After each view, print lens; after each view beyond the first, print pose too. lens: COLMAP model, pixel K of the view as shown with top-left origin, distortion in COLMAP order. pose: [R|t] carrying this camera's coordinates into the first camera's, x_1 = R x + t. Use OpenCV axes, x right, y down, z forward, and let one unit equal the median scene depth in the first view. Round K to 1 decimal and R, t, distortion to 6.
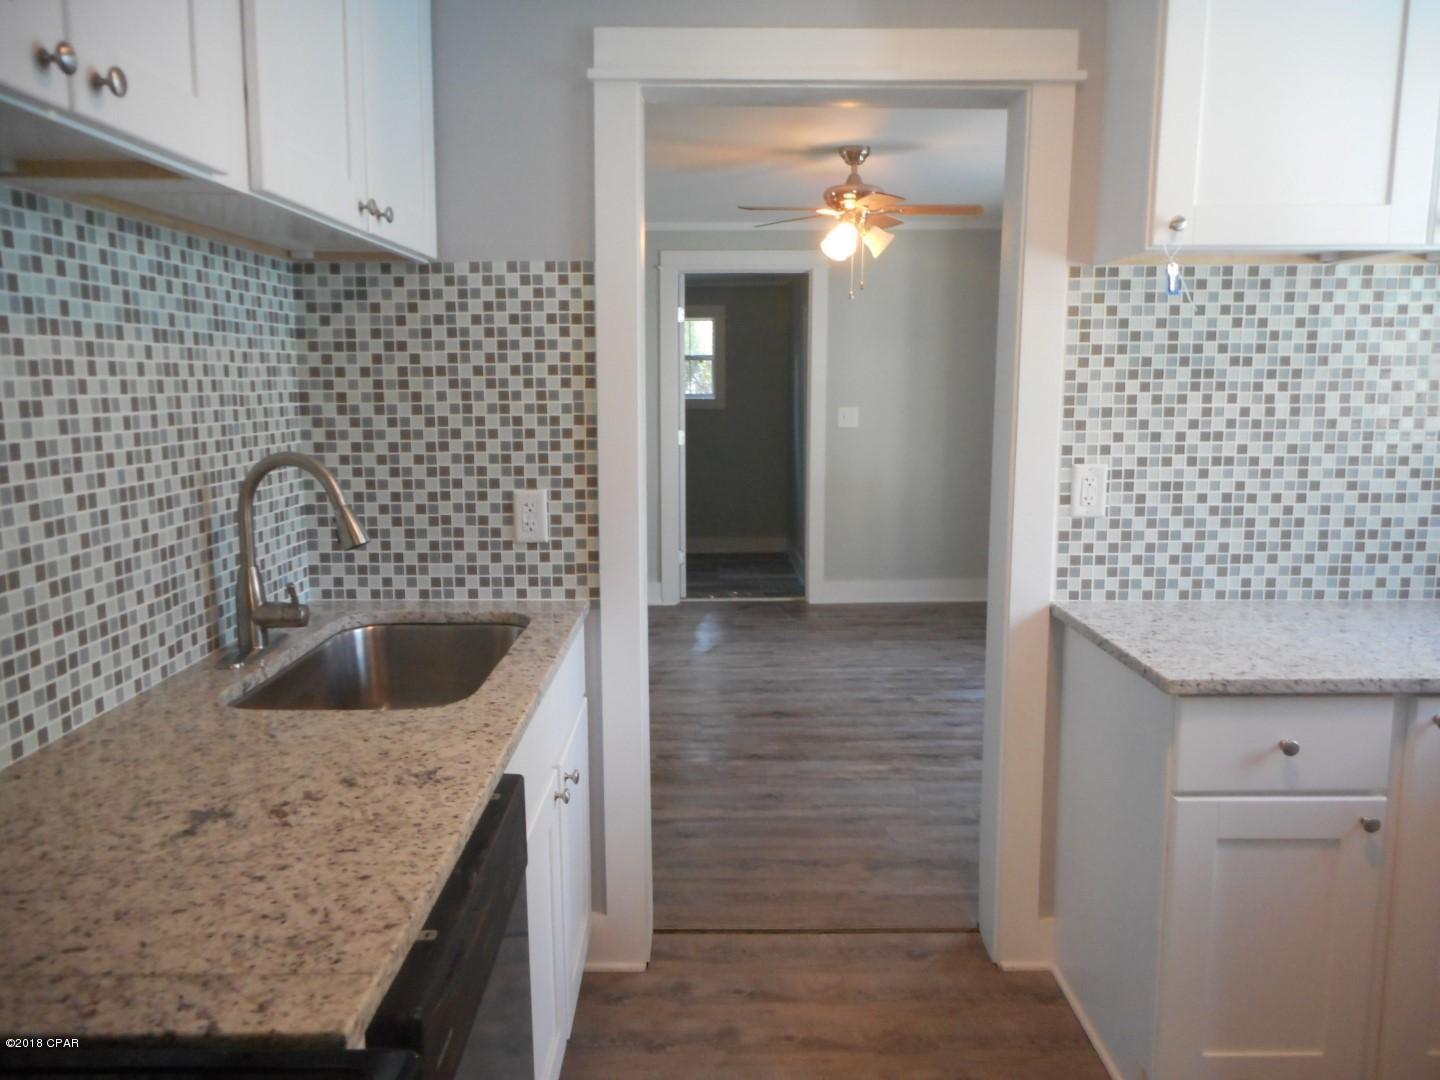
lens RADIAL K [[1070.7, 0, 719.7], [0, 1070.7, 531.4], [0, 0, 1]] dist [-0.025203, 0.007557]
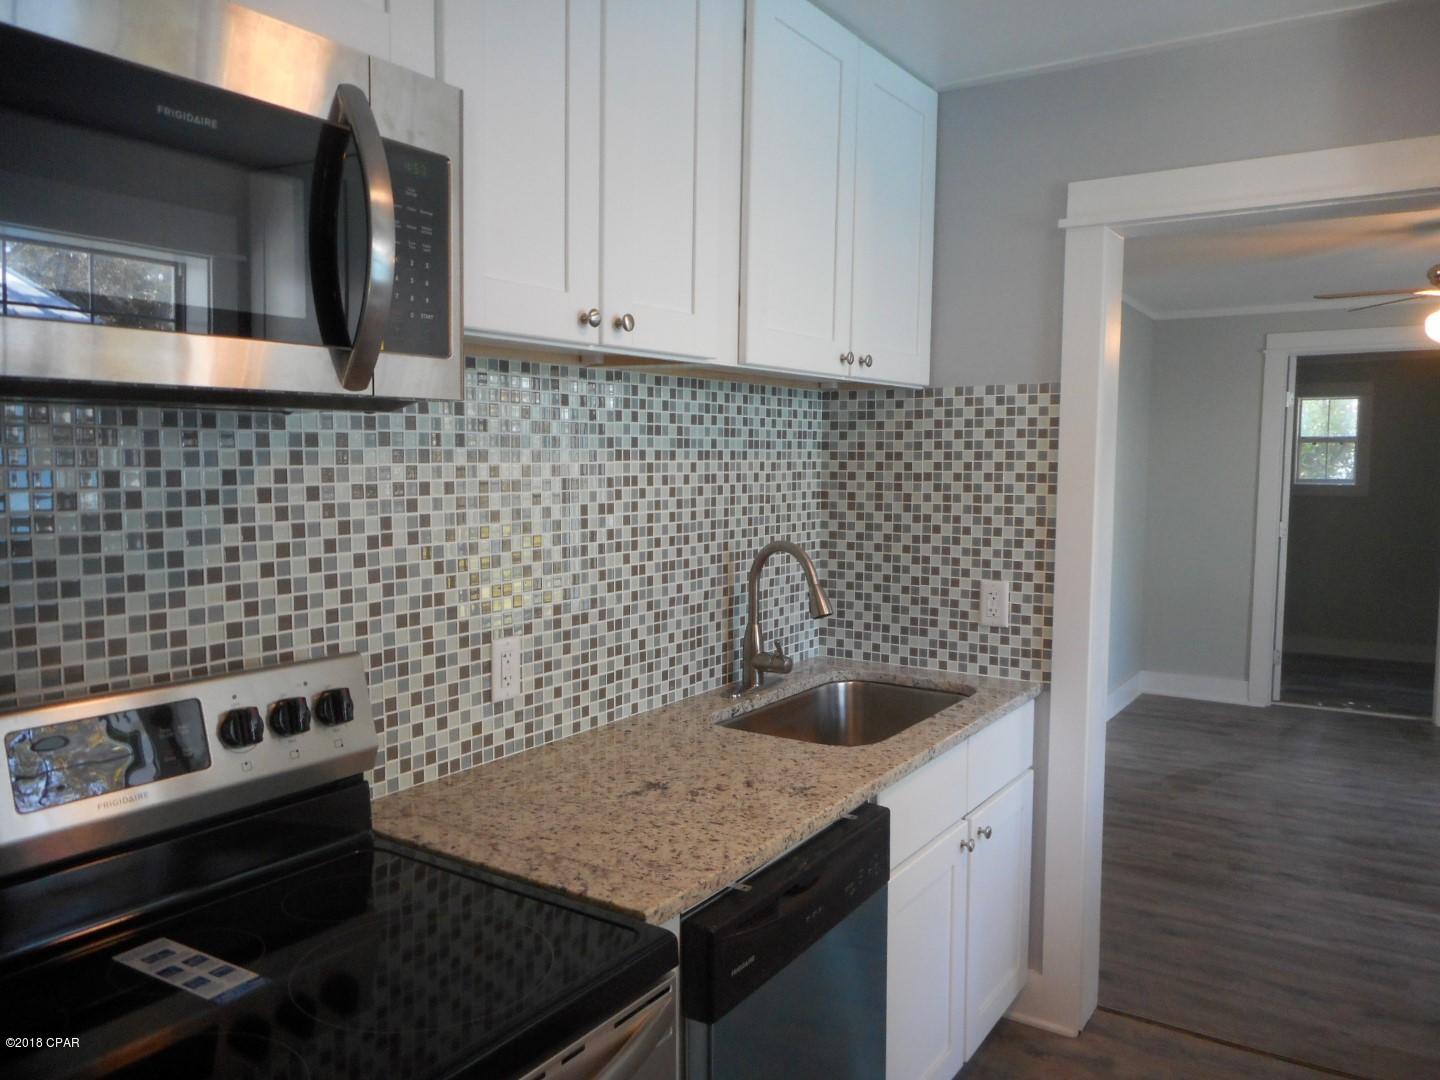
lens RADIAL K [[1070.7, 0, 724.8], [0, 1070.7, 536.1], [0, 0, 1]] dist [-0.025203, 0.007557]
pose [[0.829011, 0.050216, -0.556973, 0.269473], [-0.084107, 0.995828, -0.035403, -0.025945], [0.552871, 0.076194, 0.829776, -0.146490]]
